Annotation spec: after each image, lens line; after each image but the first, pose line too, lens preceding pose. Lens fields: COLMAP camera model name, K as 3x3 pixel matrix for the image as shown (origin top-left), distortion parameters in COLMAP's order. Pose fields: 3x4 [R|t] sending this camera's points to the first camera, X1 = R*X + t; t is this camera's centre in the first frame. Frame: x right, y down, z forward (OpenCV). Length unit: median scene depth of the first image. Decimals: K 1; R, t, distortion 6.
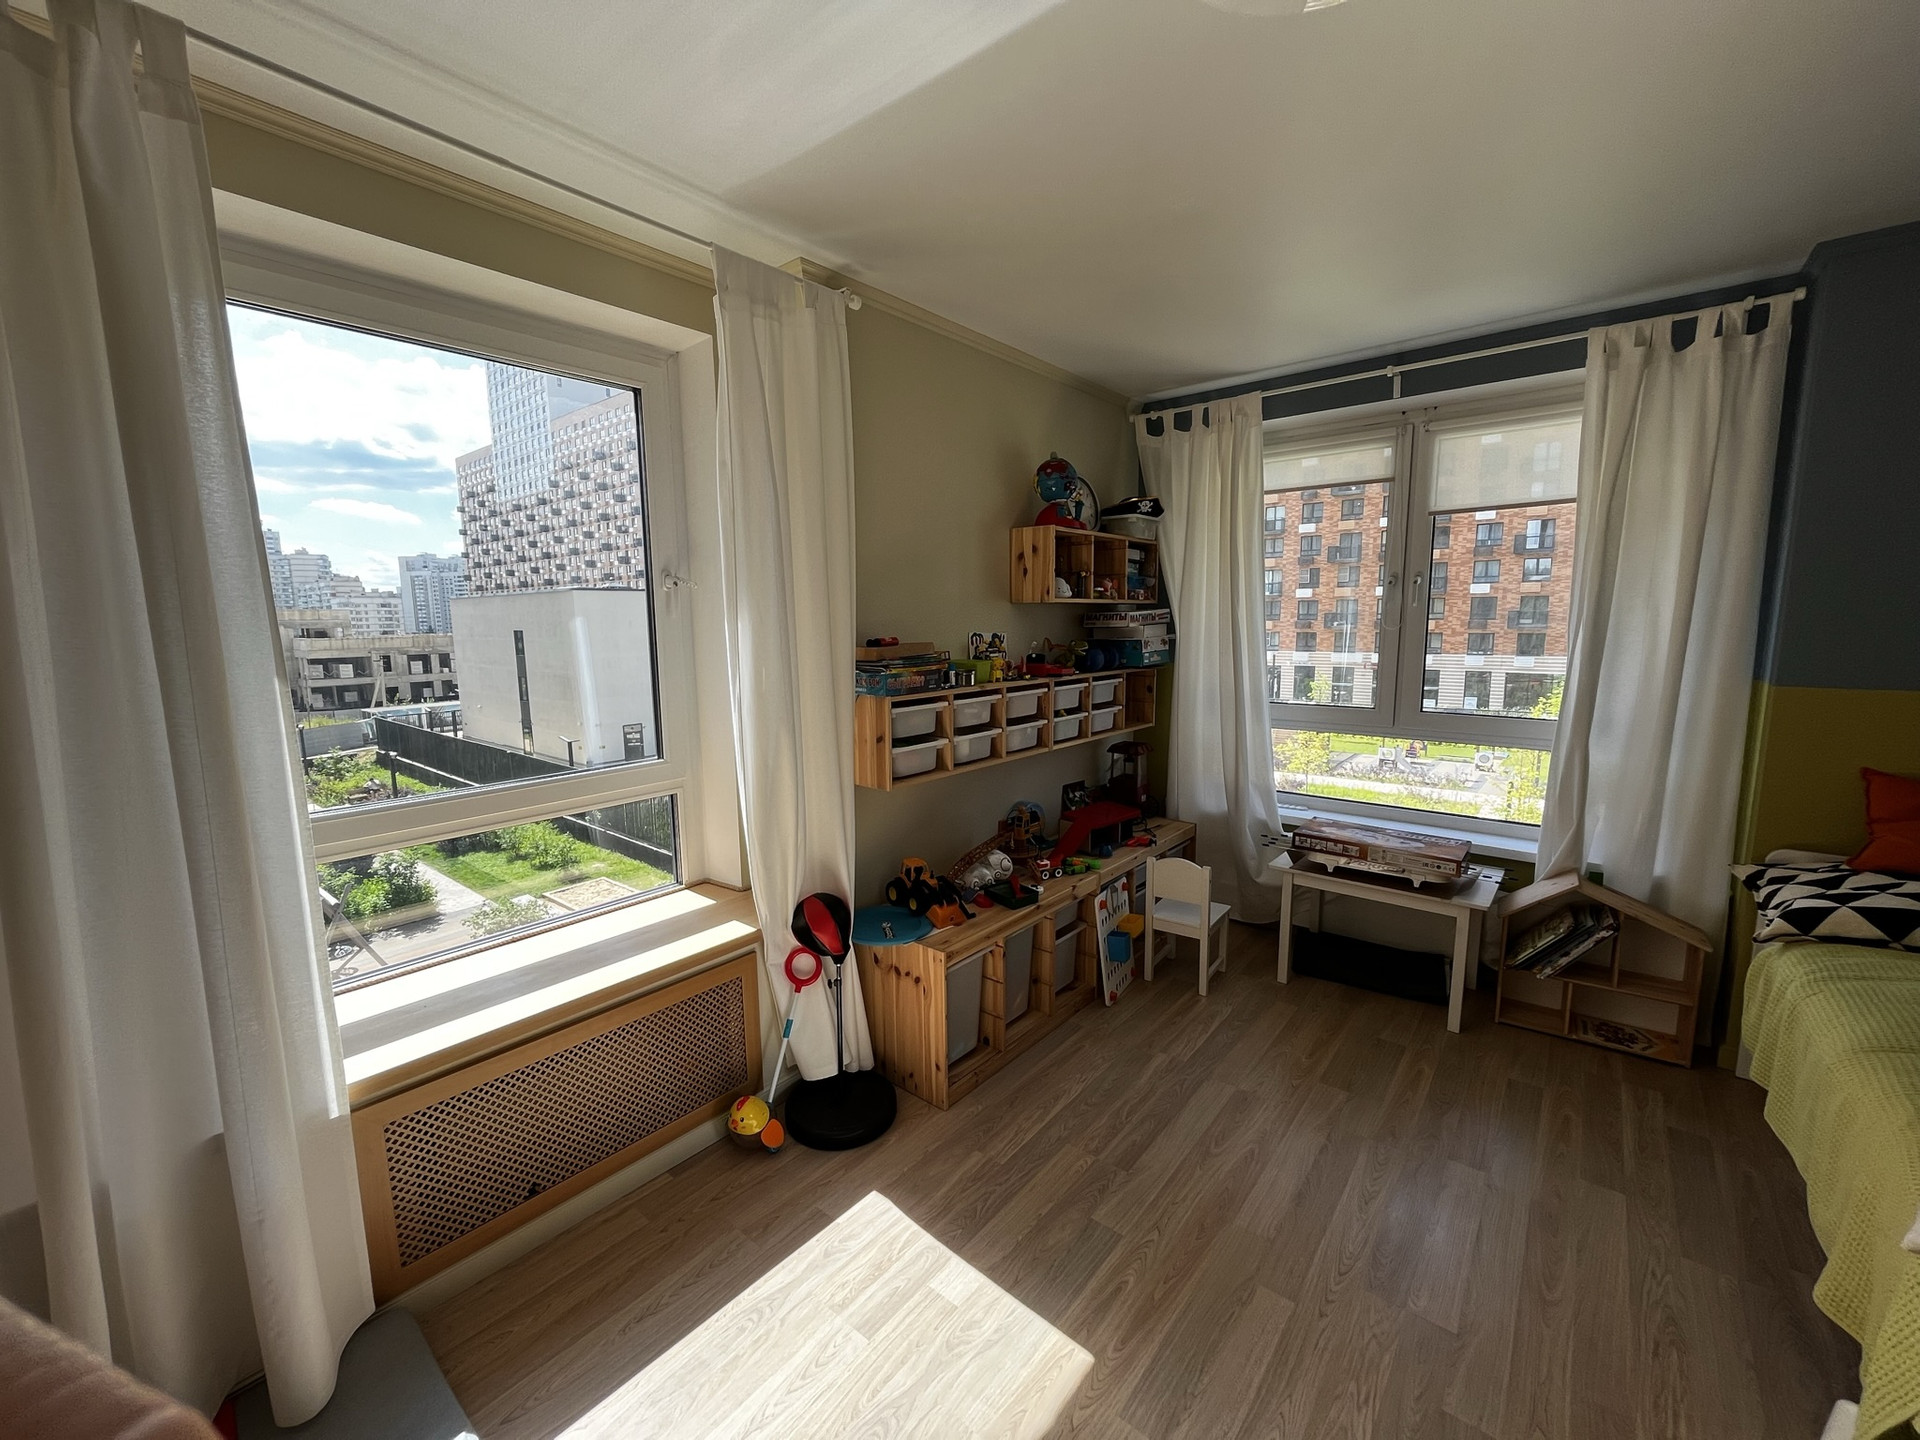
lens RADIAL K [[771.2, 0, 959.8], [0, 771.2, 724.2], [0, 0, 1]] dist [-0.001805, -0.000464]
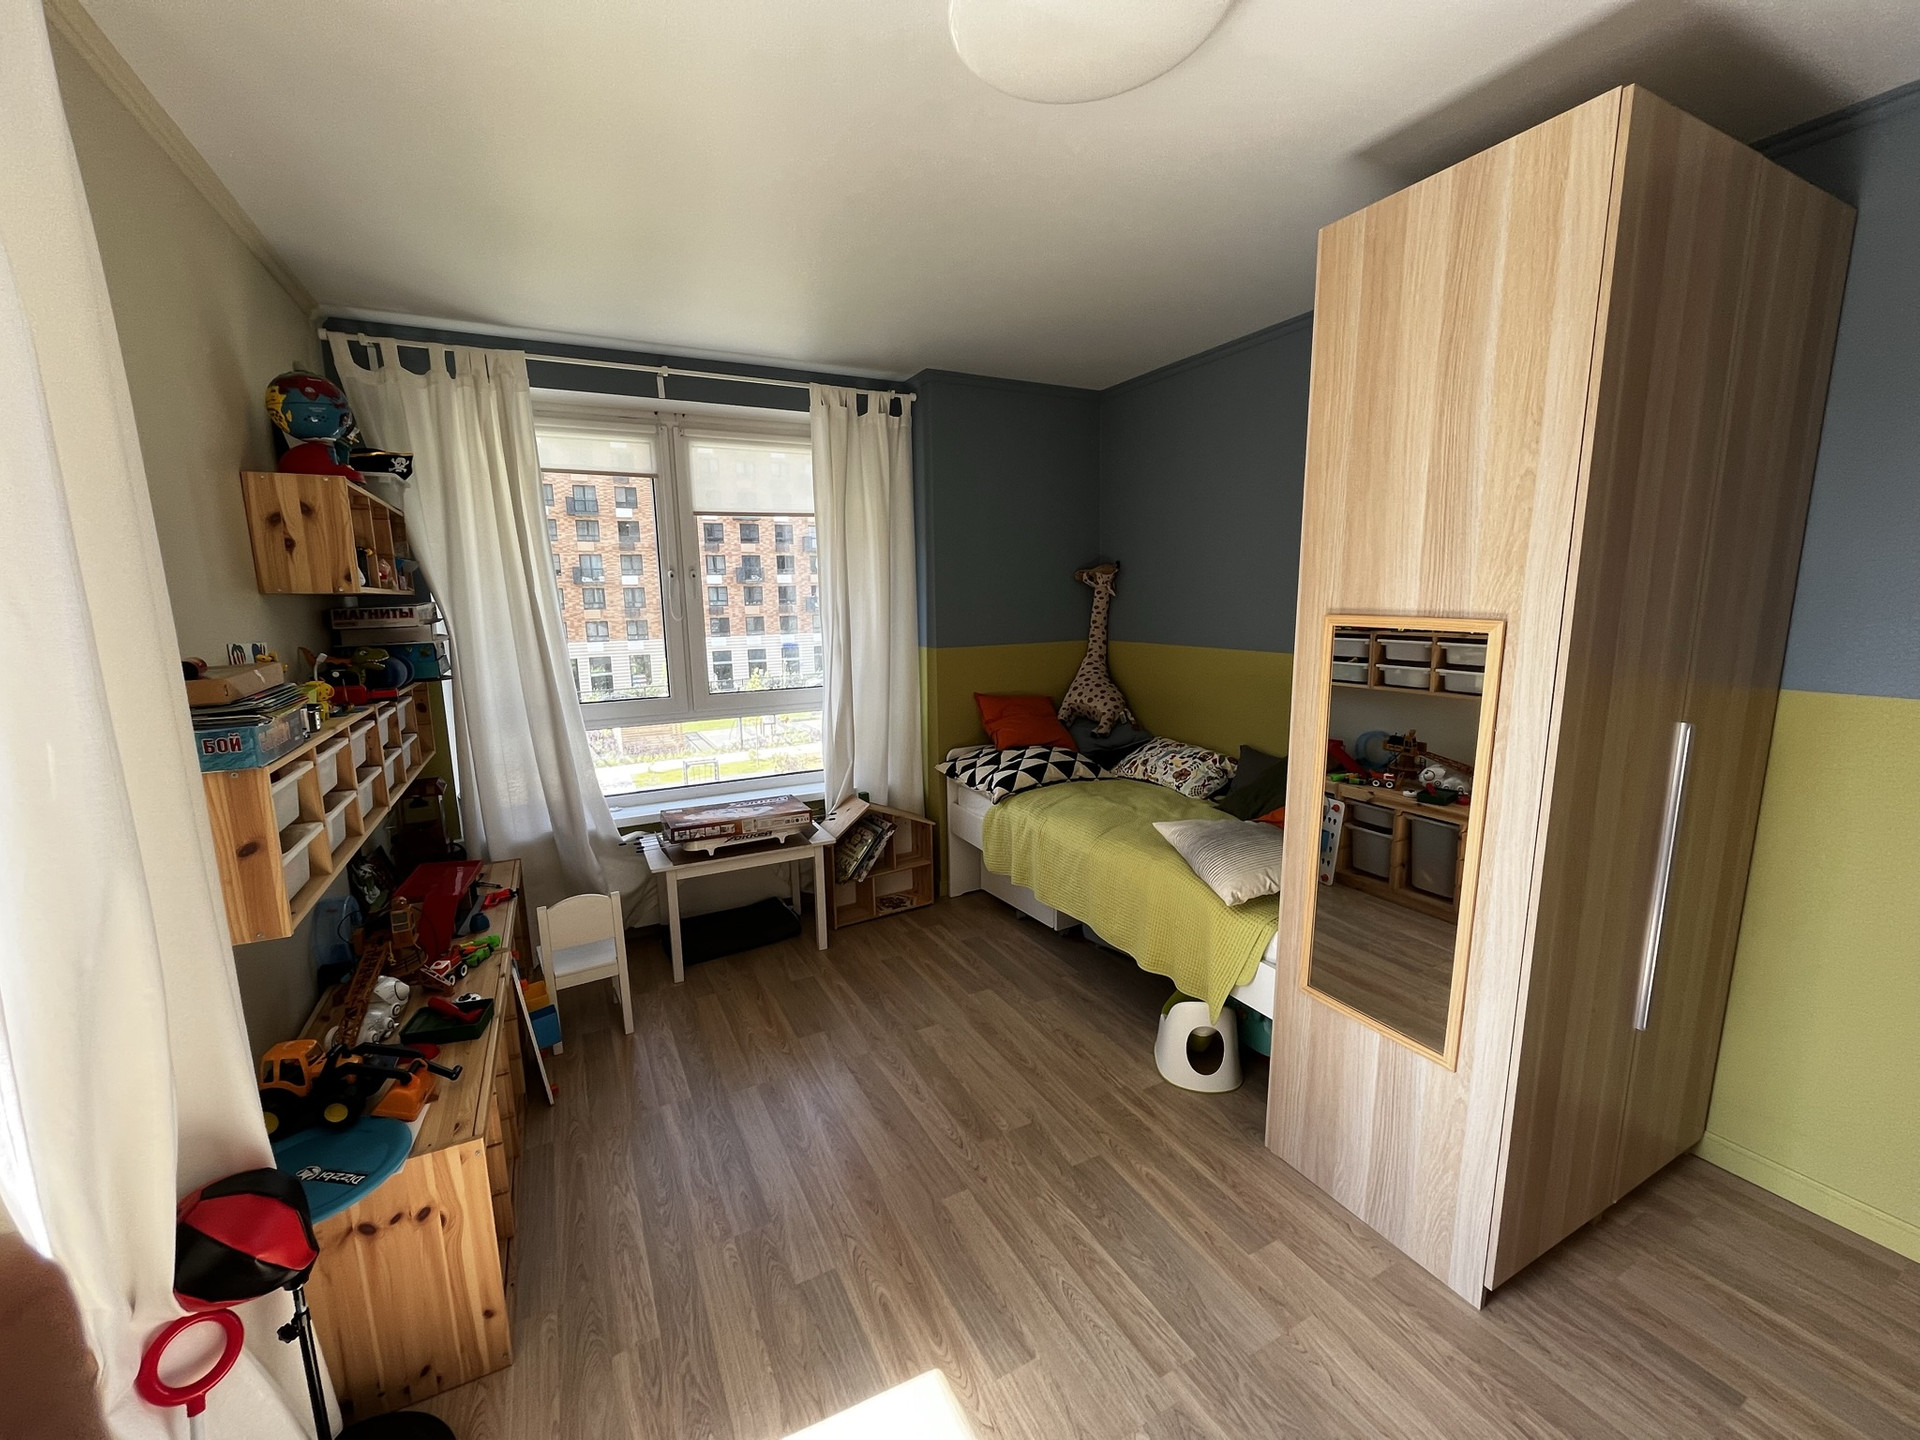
lens RADIAL K [[771.2, 0, 956.5], [0, 771.2, 722.0], [0, 0, 1]] dist [-0.001805, -0.000464]
pose [[0.393197, -0.146987, 0.907629, -0.323023], [0.139818, 0.985218, 0.098981, -0.043833], [-0.908761, 0.087984, 0.407936, 0.281814]]
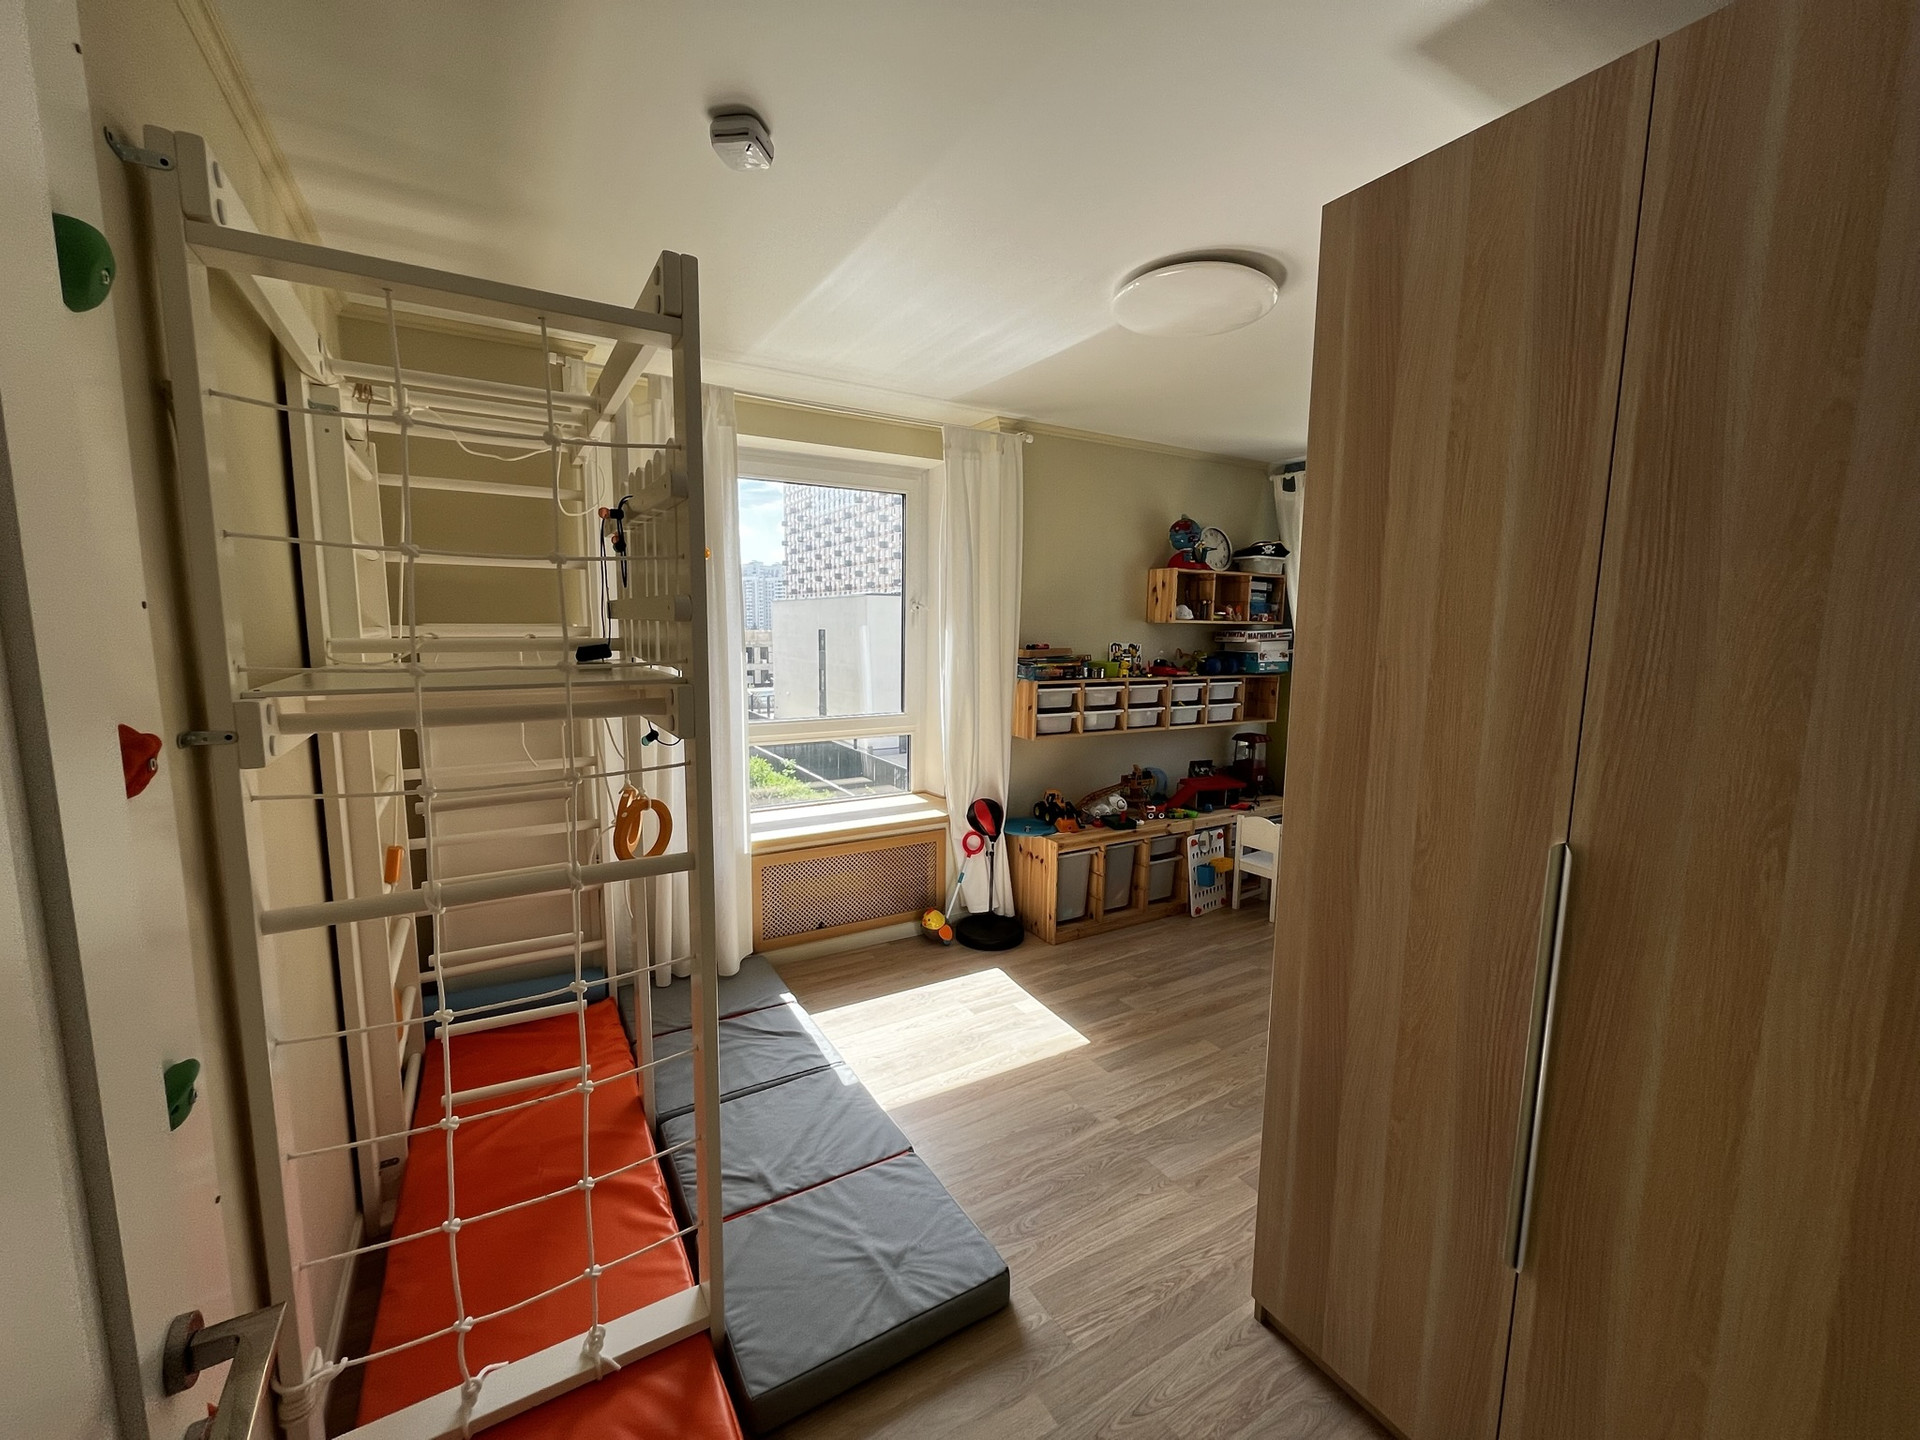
lens RADIAL K [[771.2, 0, 963.1], [0, 771.2, 720.4], [0, 0, 1]] dist [-0.001805, -0.000464]
pose [[0.943615, 0.064225, -0.324754, 0.241756], [-0.068613, 0.997641, -0.002064, 0.049628], [0.323856, 0.024229, 0.945796, -0.465357]]
